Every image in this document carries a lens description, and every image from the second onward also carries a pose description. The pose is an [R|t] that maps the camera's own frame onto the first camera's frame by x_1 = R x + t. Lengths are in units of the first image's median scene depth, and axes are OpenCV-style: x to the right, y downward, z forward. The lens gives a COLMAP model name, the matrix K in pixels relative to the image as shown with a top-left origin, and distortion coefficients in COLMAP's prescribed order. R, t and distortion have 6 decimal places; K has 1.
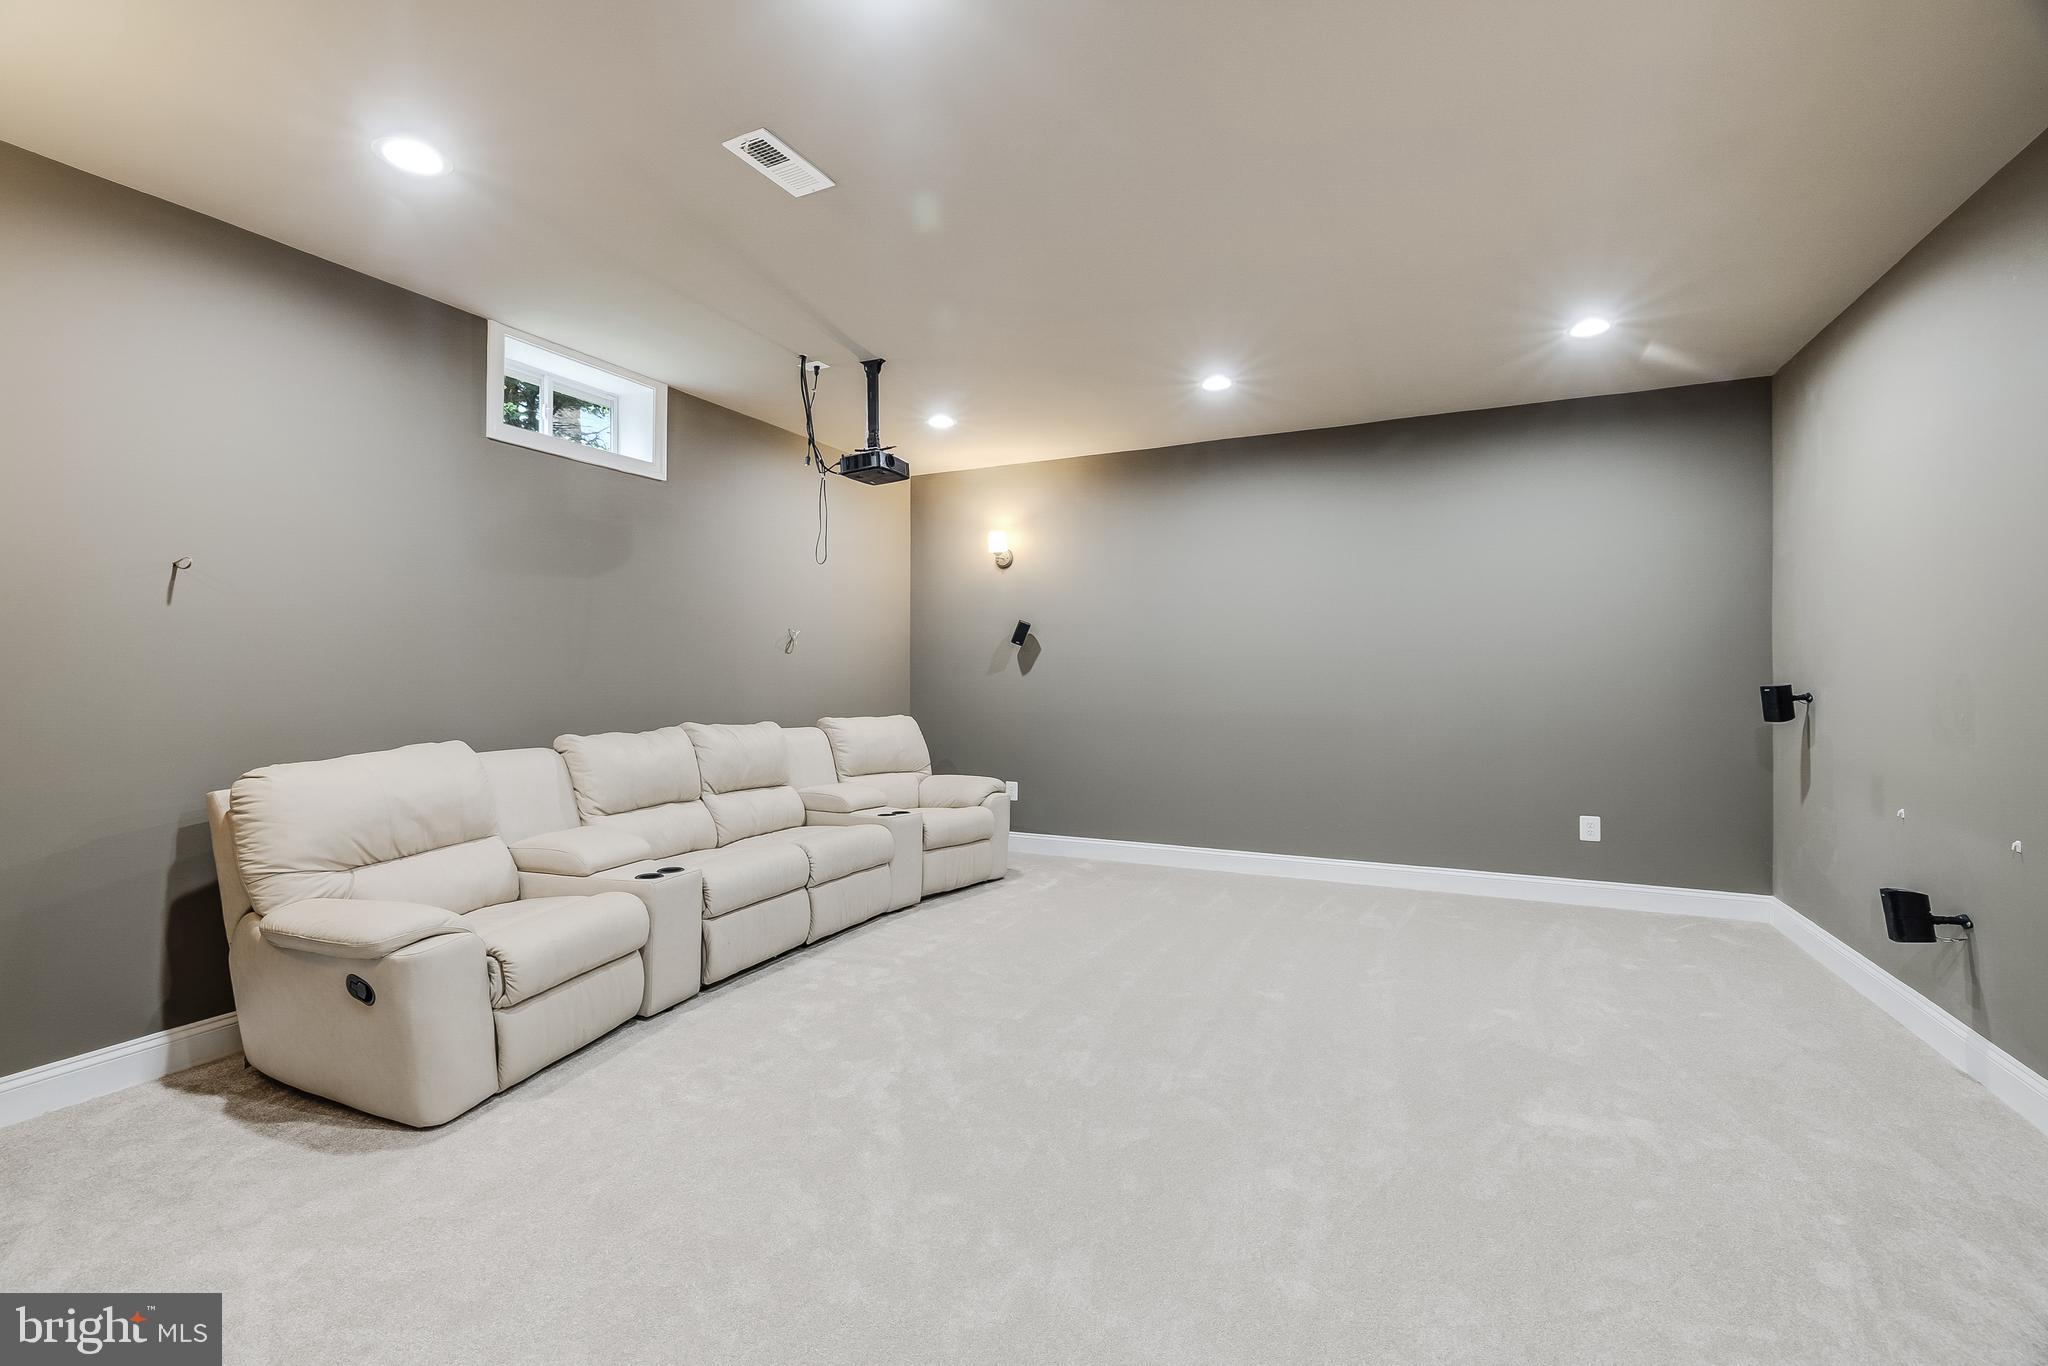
lens RADIAL K [[896.8, 0, 1024.0], [0, 896.8, 683.0], [0, 0, 1]] dist [-0.000088, -0.000198]
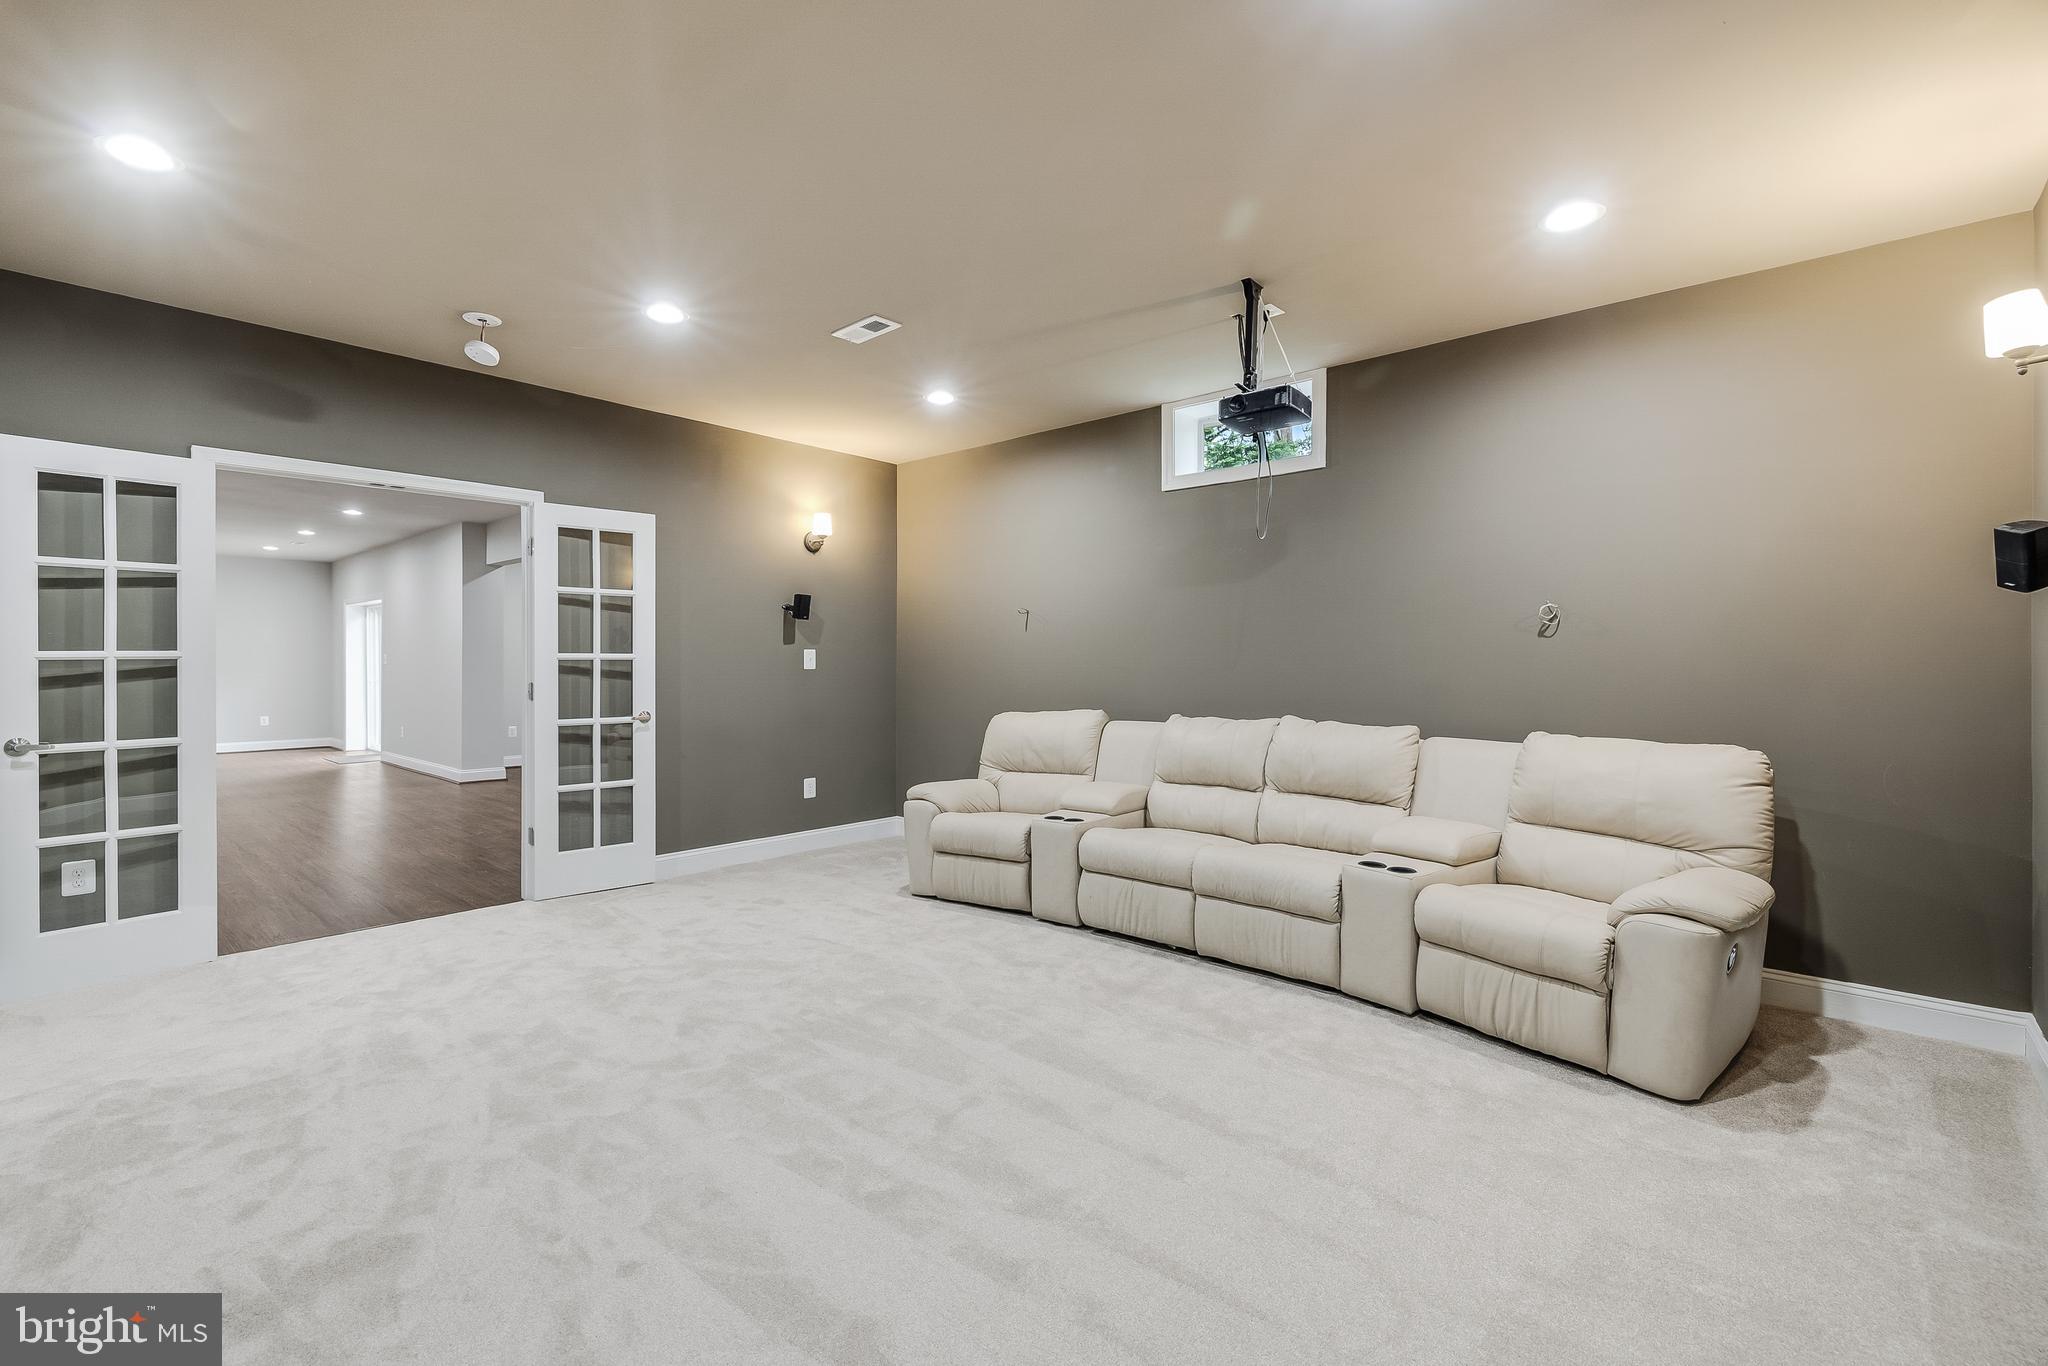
lens RADIAL K [[896.8, 0, 1024.0], [0, 896.8, 683.0], [0, 0, 1]] dist [-0.000088, -0.000198]
pose [[-0.282510, 0.027287, -0.958876, 0.676481], [-0.006054, 0.999525, 0.030228, -0.020044], [0.959245, 0.014345, -0.282210, 1.037178]]
